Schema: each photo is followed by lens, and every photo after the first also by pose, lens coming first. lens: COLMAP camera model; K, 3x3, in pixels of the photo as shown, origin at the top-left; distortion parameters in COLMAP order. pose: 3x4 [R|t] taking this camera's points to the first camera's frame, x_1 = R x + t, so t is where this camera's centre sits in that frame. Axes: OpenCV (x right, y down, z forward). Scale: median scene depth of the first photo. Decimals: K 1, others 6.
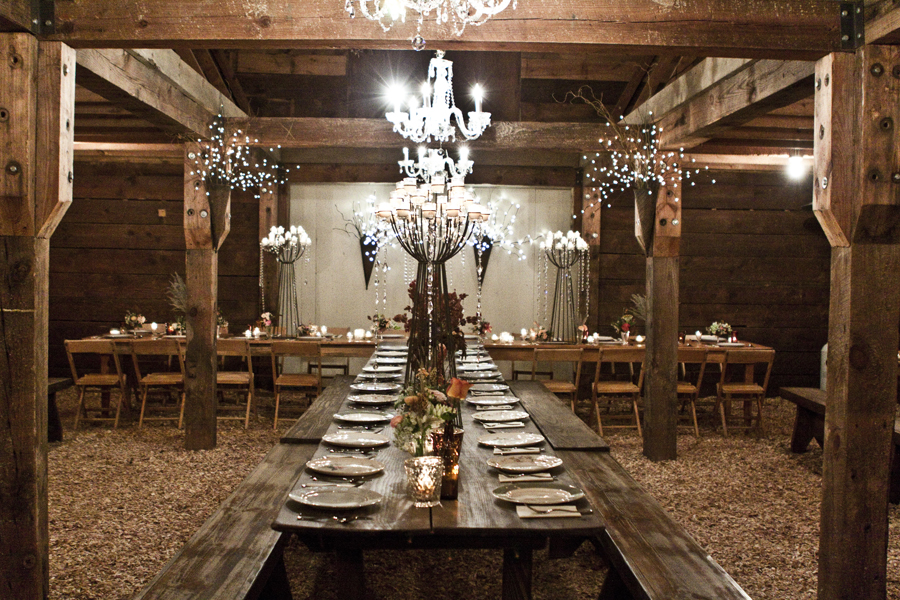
lens RADIAL K [[1003.1, 0, 454.0], [0, 1003.1, 296.9], [0, 0, 1]] dist [-0.090888, 0.000000]
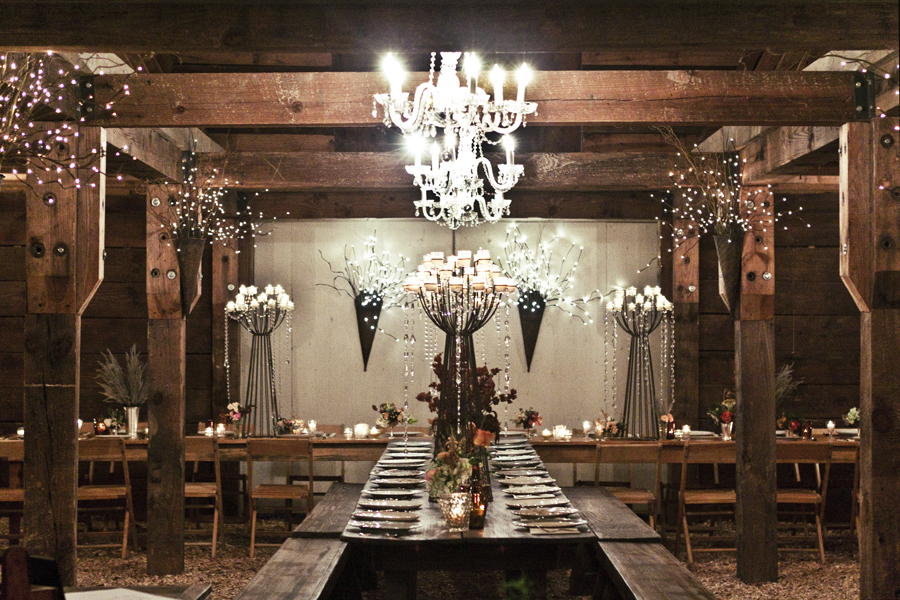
lens RADIAL K [[2024.4, 0, 448.2], [0, 2024.4, 298.2], [0, 0, 1]] dist [-0.146612, 0.000000]
pose [[0.999540, -0.014775, -0.026469, 0.020725], [0.013485, 0.998744, -0.048263, 0.027664], [0.027149, 0.047884, 0.998484, -1.030456]]
